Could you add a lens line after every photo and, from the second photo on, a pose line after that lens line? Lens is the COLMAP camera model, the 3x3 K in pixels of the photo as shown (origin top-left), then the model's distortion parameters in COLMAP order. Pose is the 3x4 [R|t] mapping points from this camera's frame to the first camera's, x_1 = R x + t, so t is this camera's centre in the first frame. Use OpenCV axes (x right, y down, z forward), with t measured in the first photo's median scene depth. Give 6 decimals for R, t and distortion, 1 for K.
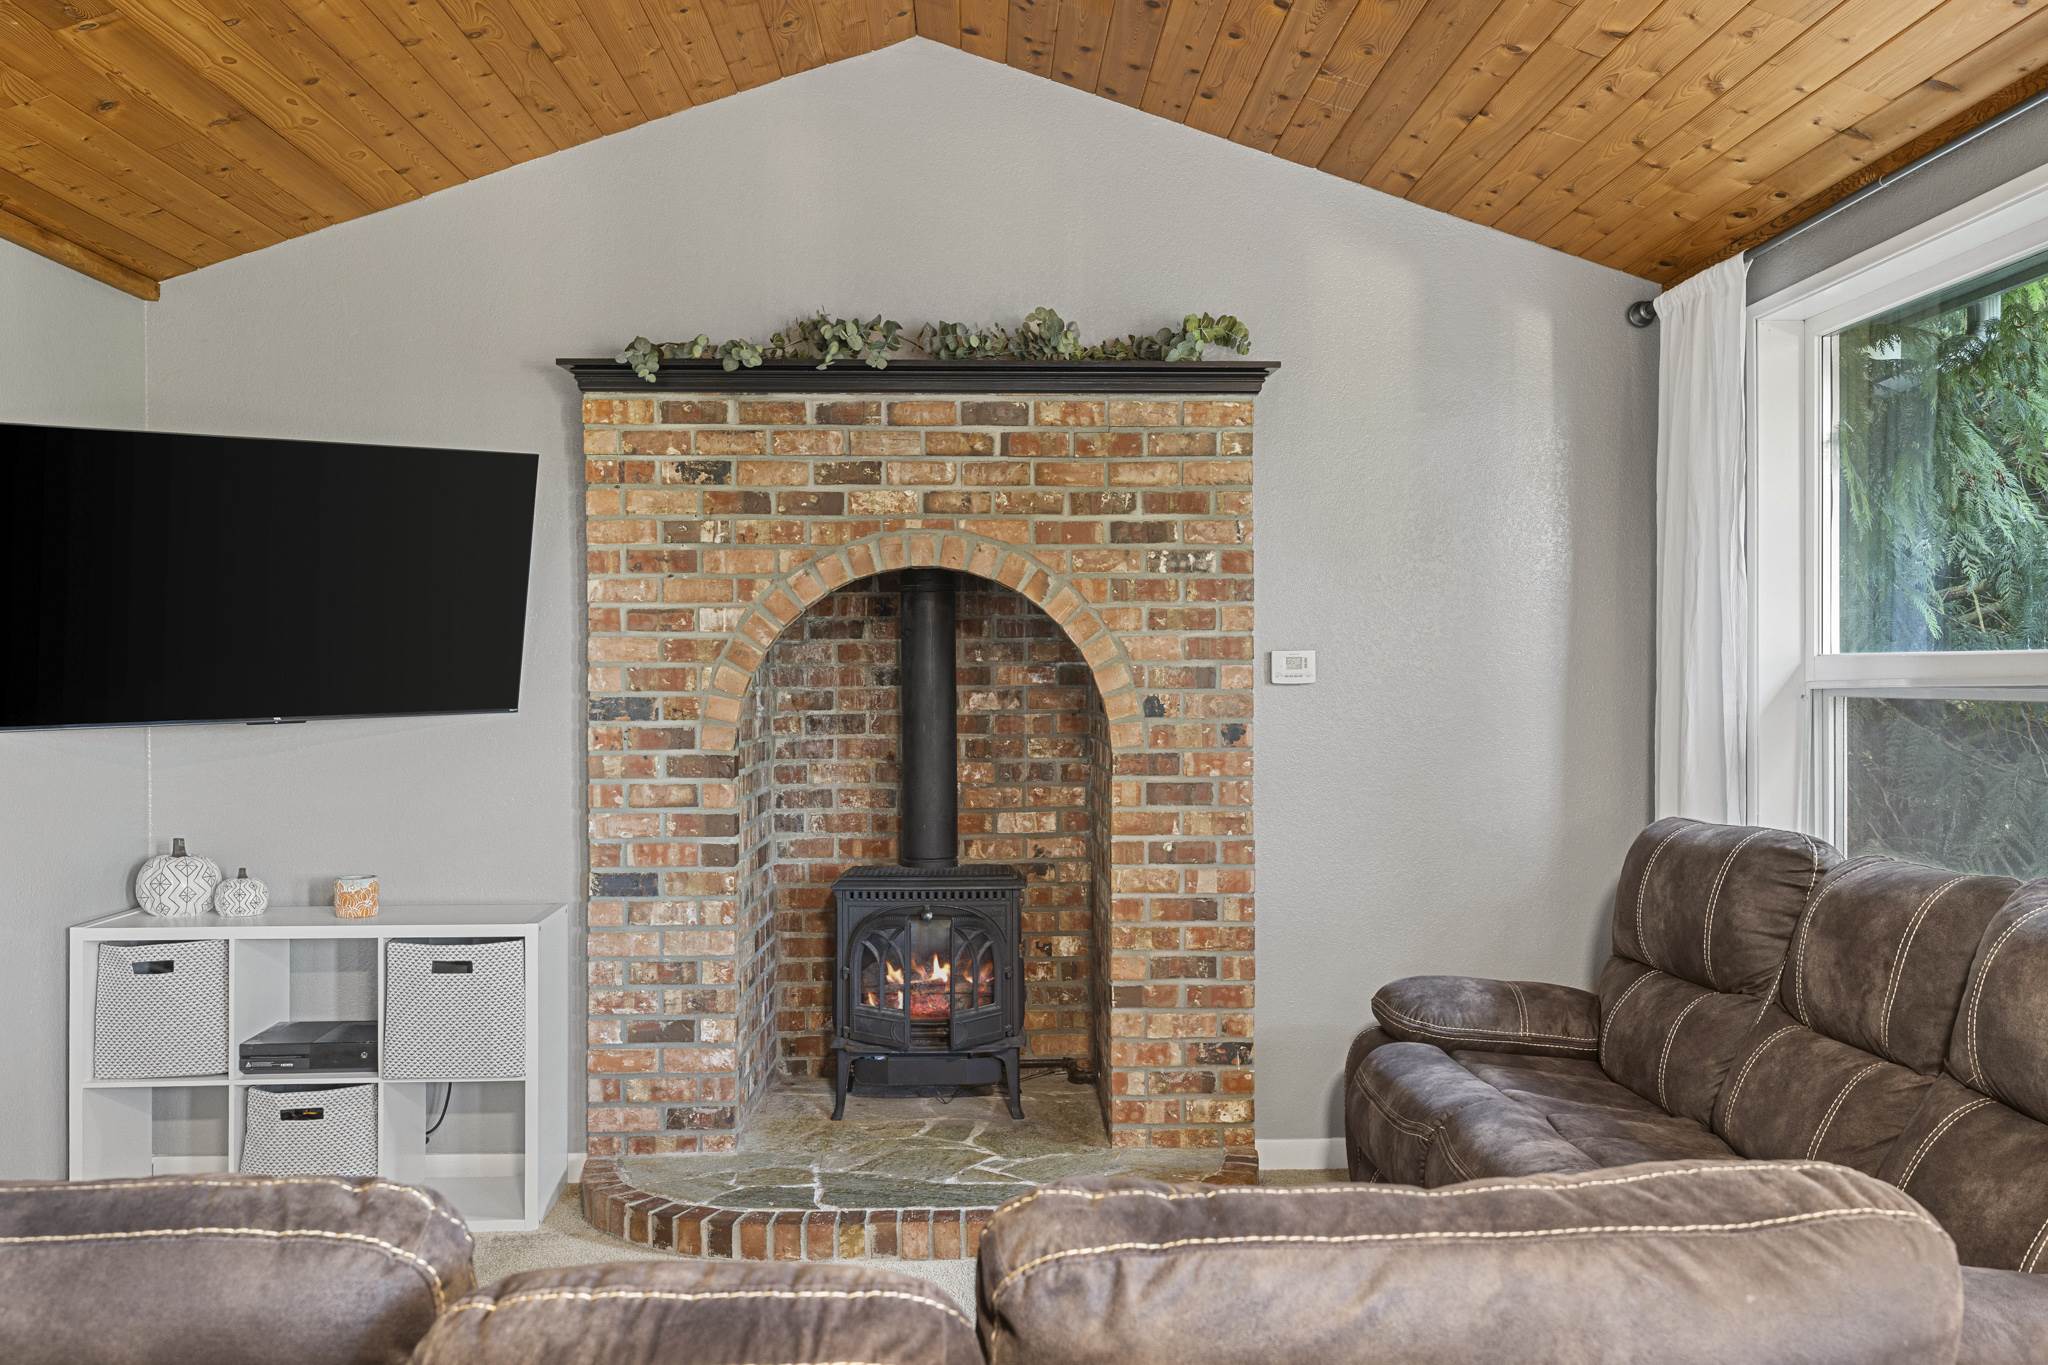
lens RADIAL K [[1670.8, 0, 1024.0], [0, 1670.8, 682.5], [0, 0, 1]] dist [-0.005022, -0.001634]
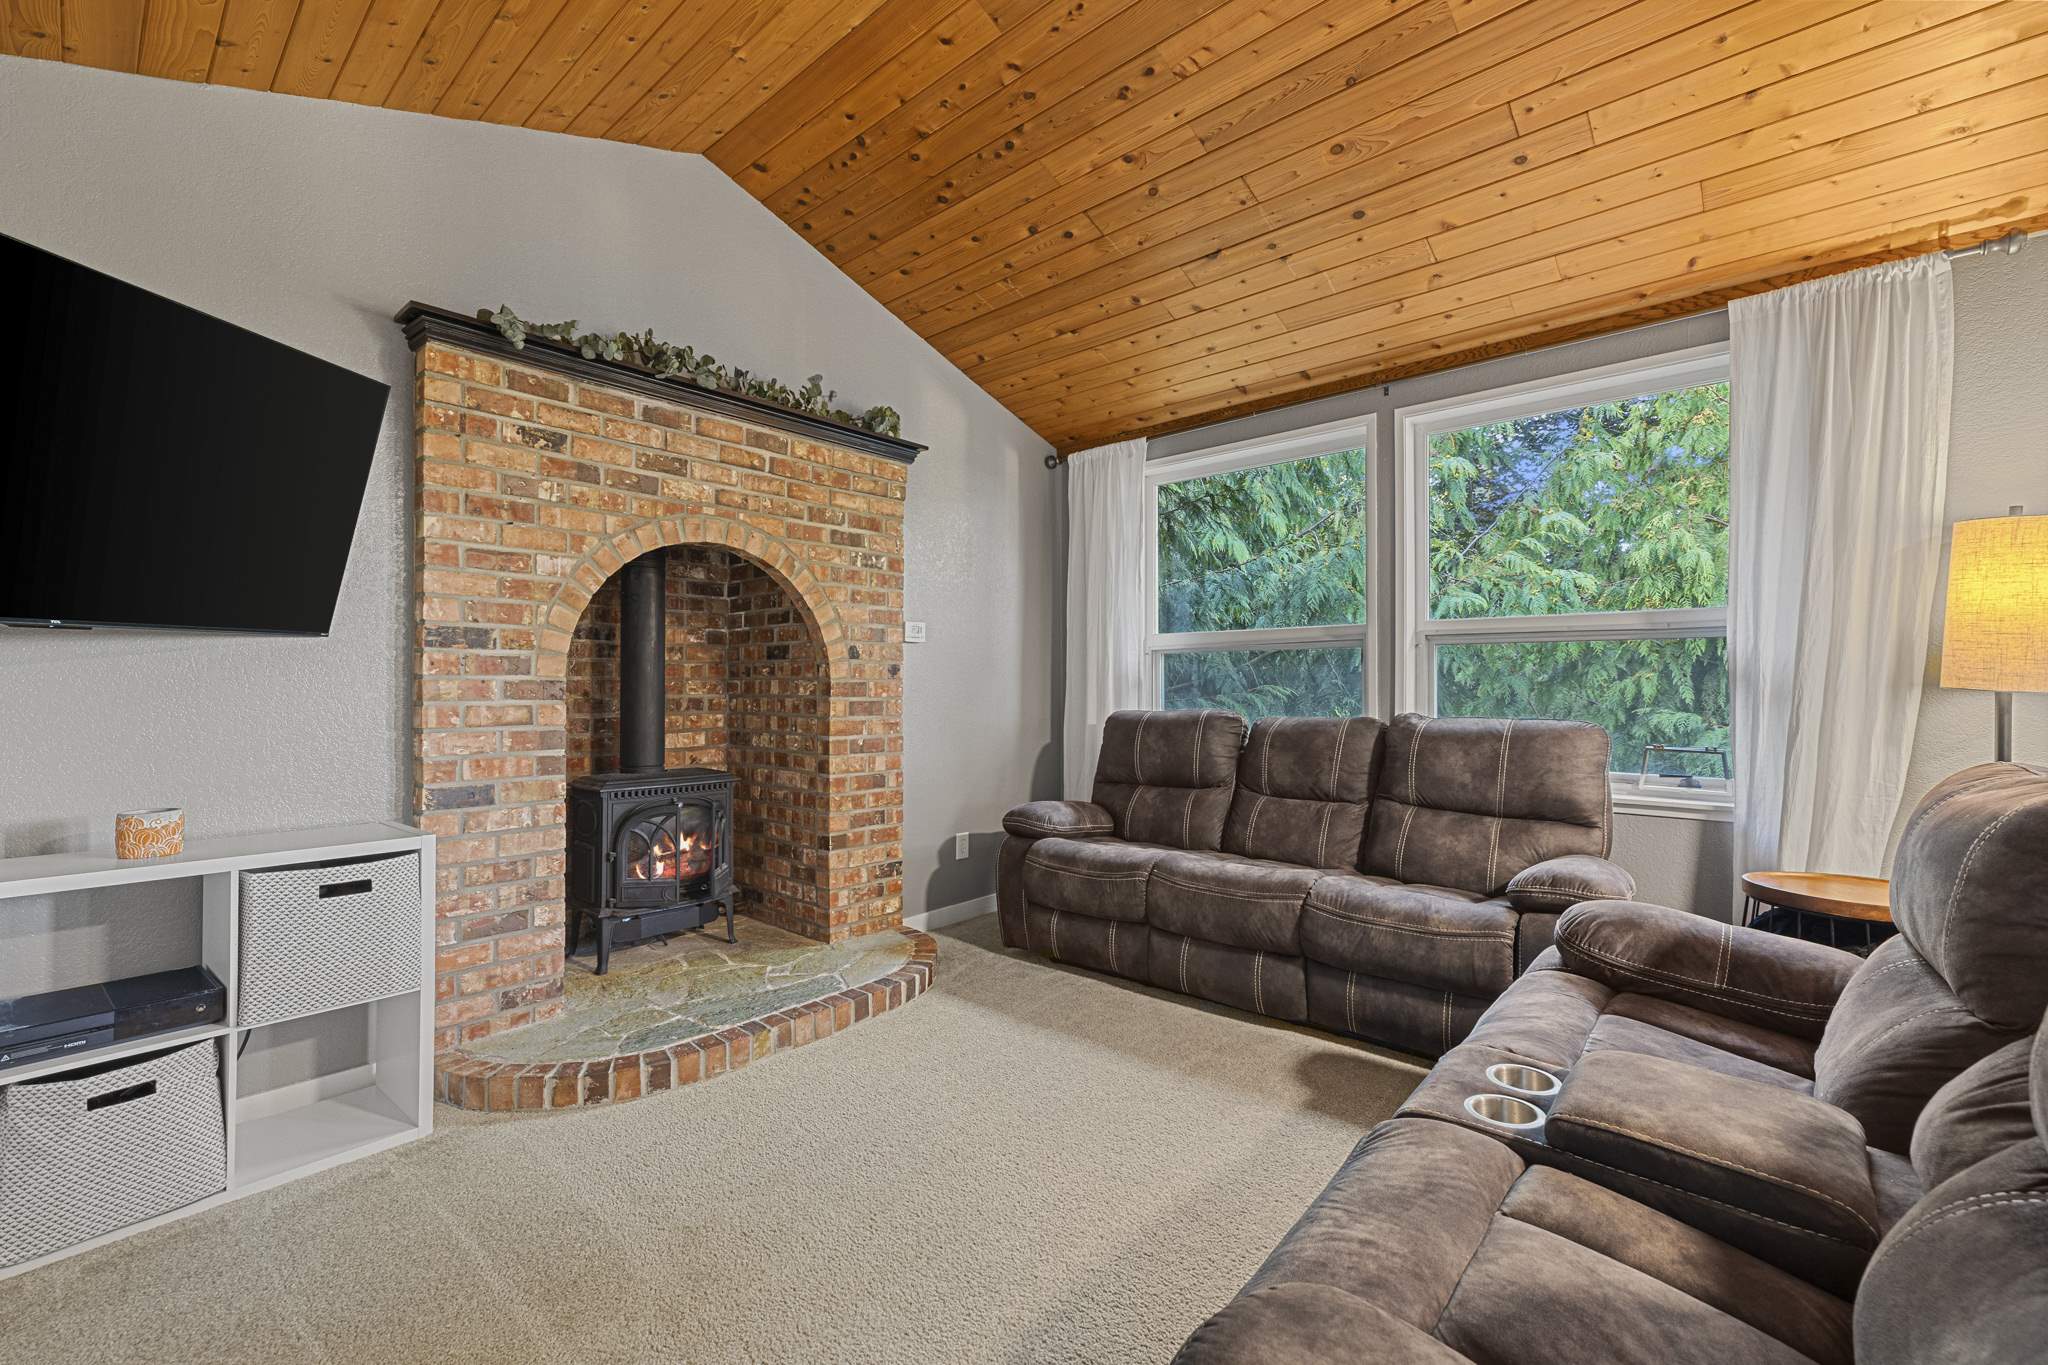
lens RADIAL K [[862.1, 0, 1024.0], [0, 862.1, 682.5], [0, 0, 1]] dist [-0.000940, -0.000046]
pose [[0.681710, 0.008335, 0.731575, -0.401594], [0.002703, 0.999900, -0.013911, 0.054294], [-0.731617, 0.011461, 0.681619, 0.340621]]
